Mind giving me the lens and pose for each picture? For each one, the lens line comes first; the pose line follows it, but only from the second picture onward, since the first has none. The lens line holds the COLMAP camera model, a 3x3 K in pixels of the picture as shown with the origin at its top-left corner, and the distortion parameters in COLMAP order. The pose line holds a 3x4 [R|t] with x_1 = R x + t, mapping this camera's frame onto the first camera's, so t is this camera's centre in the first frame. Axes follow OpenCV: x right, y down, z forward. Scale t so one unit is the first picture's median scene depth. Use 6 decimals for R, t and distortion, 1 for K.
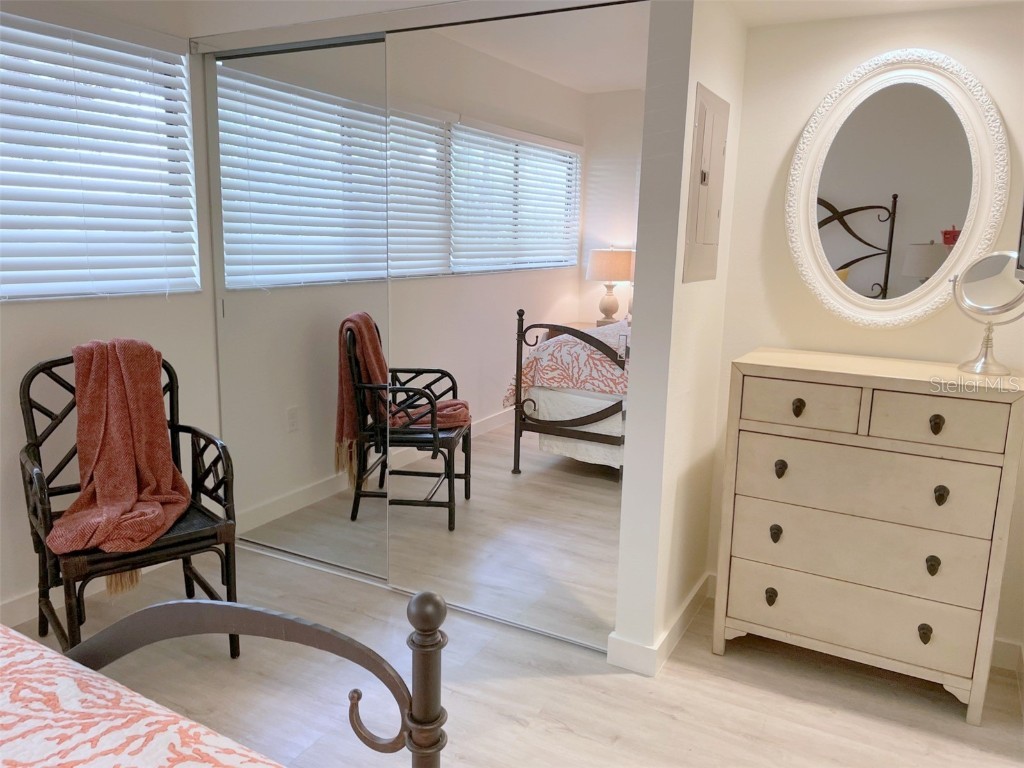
lens RADIAL K [[790.7, 0, 512.0], [0, 790.7, 384.0], [0, 0, 1]] dist [0.001559, -0.007173]
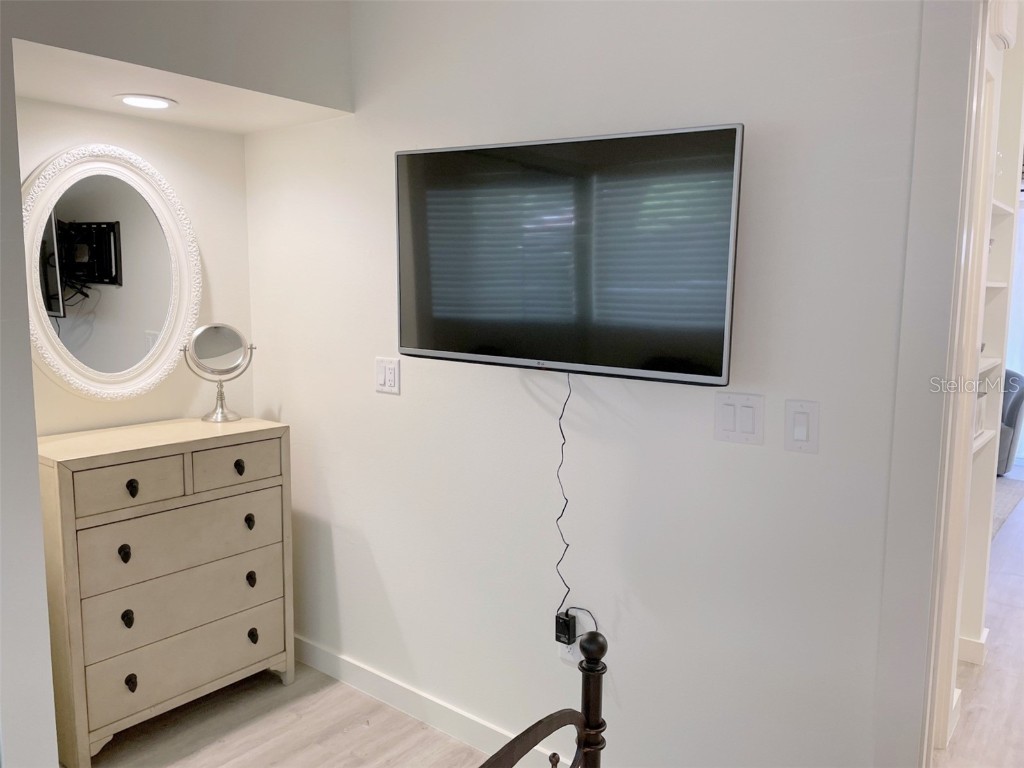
lens RADIAL K [[781.5, 0, 512.0], [0, 781.5, 384.0], [0, 0, 1]] dist [-0.004514, -0.004598]
pose [[0.149586, -0.143650, 0.978258, -0.531514], [0.177197, 0.977267, 0.116410, -0.132407], [-0.972741, 0.155931, 0.171640, 0.334116]]
